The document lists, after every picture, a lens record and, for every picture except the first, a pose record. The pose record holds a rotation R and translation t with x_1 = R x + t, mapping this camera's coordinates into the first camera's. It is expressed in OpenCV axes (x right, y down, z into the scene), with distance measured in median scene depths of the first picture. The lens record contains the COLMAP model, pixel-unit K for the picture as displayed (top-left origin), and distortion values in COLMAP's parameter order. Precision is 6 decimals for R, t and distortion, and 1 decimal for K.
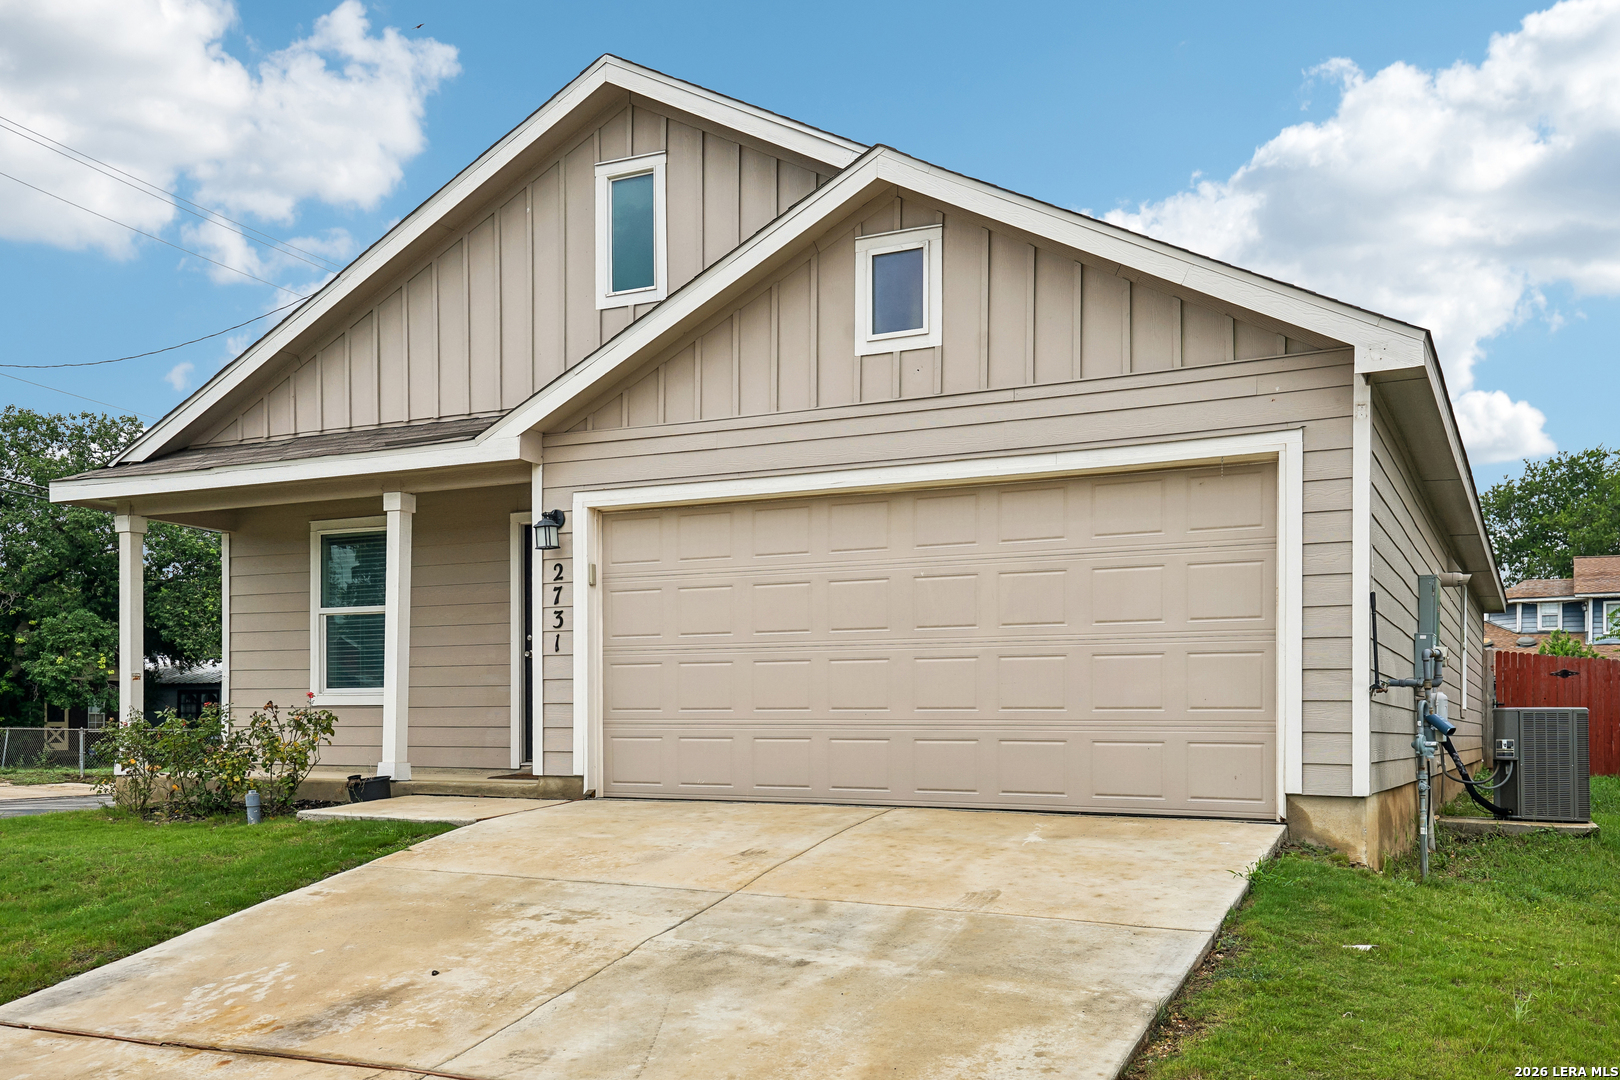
lens RADIAL K [[1450.3, 0, 809.7], [0, 1450.3, 479.9], [0, 0, 1]] dist [0.066874, 0.005724]
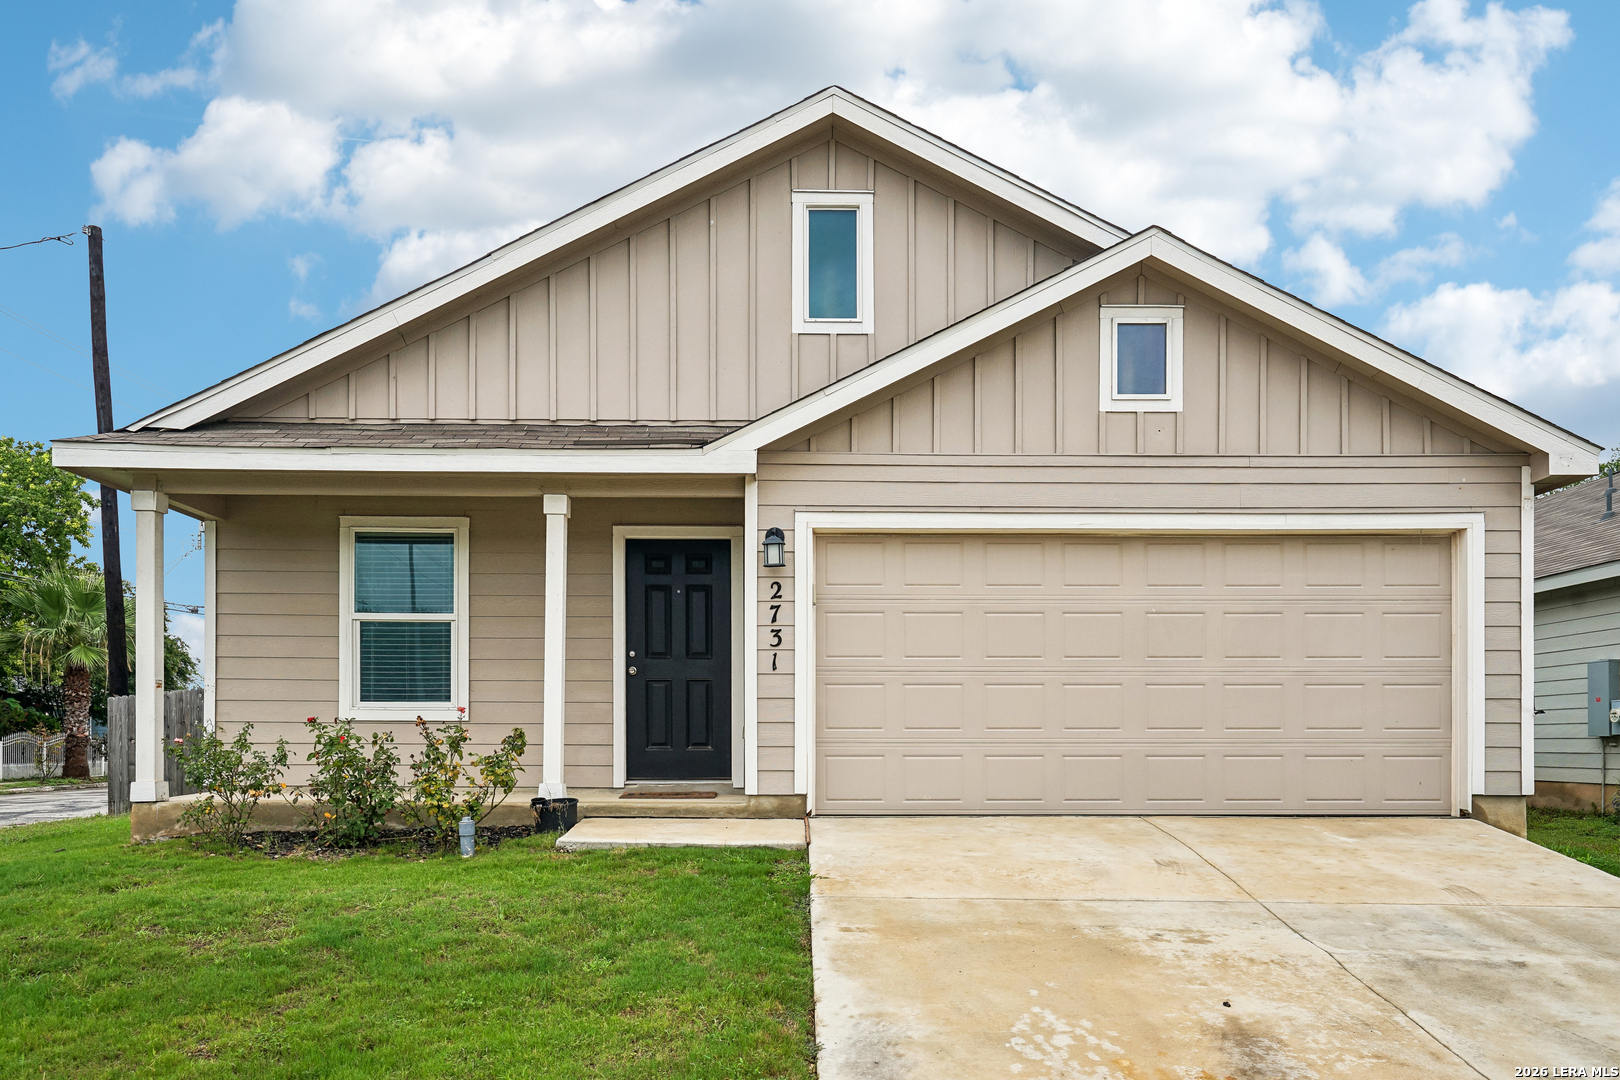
lens RADIAL K [[1208.8, 0, 810.0], [0, 1208.8, 540.0], [0, 0, 1]] dist [-0.002970, 0.030724]
pose [[0.881896, 0.072274, 0.465871, -0.588643], [-0.075910, 0.997054, -0.010983, 0.039718], [-0.465292, -0.025678, 0.884785, 0.283078]]
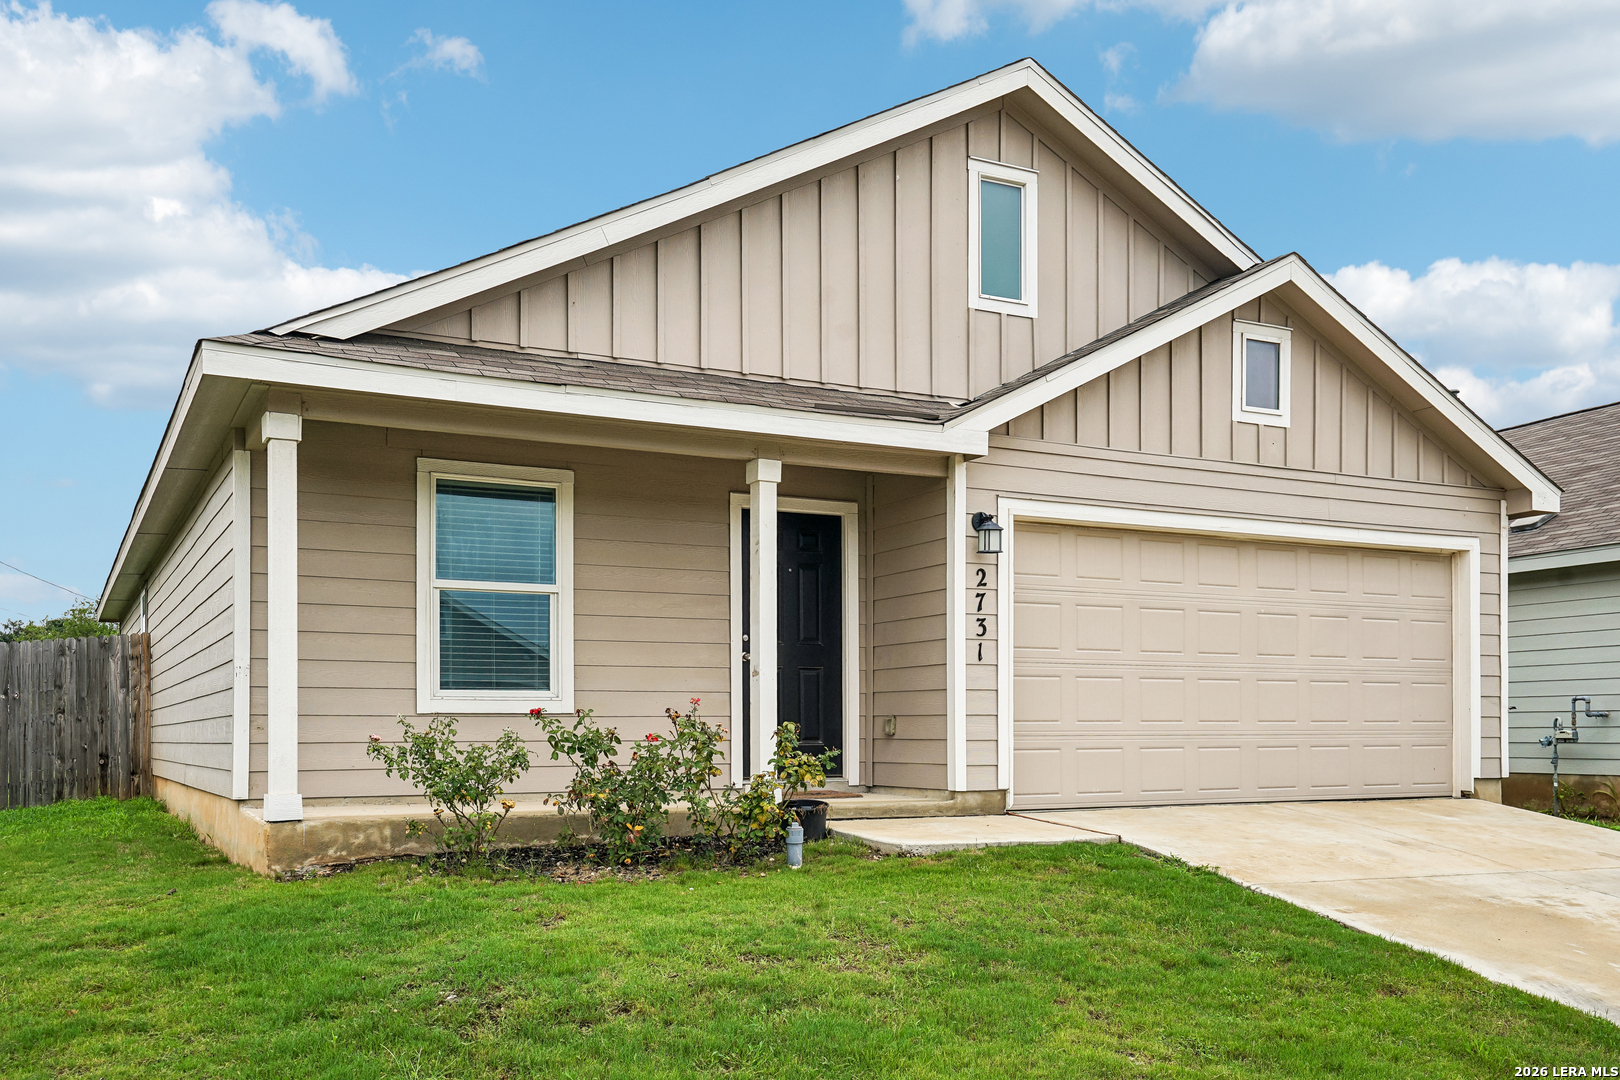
lens RADIAL K [[1416.0, 0, 783.2], [0, 1416.0, 499.6], [0, 0, 1]] dist [0.089422, -0.149945]
pose [[0.581940, 0.120468, 0.804260, -1.097148], [-0.130158, 0.990015, -0.054114, 0.087170], [-0.802749, -0.073190, 0.591809, 0.606475]]
